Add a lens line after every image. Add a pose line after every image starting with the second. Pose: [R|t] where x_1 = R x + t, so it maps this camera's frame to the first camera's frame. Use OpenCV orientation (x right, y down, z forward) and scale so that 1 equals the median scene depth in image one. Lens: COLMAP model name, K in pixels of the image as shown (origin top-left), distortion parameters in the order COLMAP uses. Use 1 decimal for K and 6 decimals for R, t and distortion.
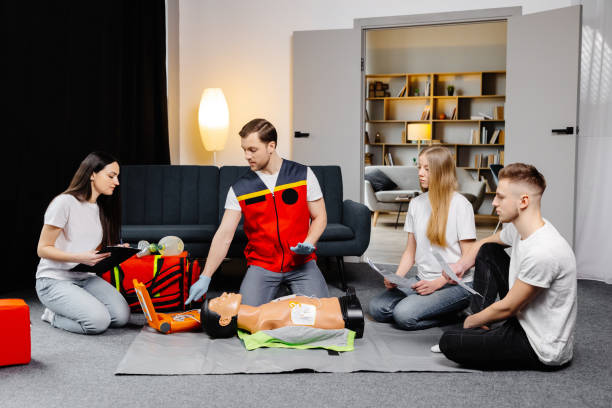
lens RADIAL K [[684.0, 0, 307.5], [0, 684.0, 214.0], [0, 0, 1]] dist [-0.010573, -0.004158]
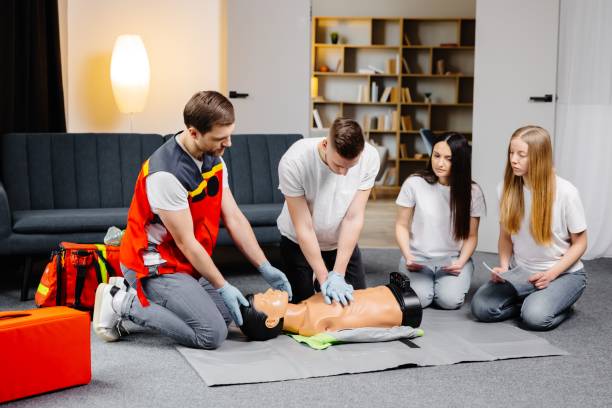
lens RADIAL K [[863.4, 0, 329.1], [0, 863.4, 203.4], [0, 0, 1]] dist [-0.003151, 0.009478]
pose [[0.955244, -0.019007, 0.295207, -0.117043], [0.011207, 0.999543, 0.028092, -0.006620], [-0.295606, -0.023526, 0.955020, -0.021449]]
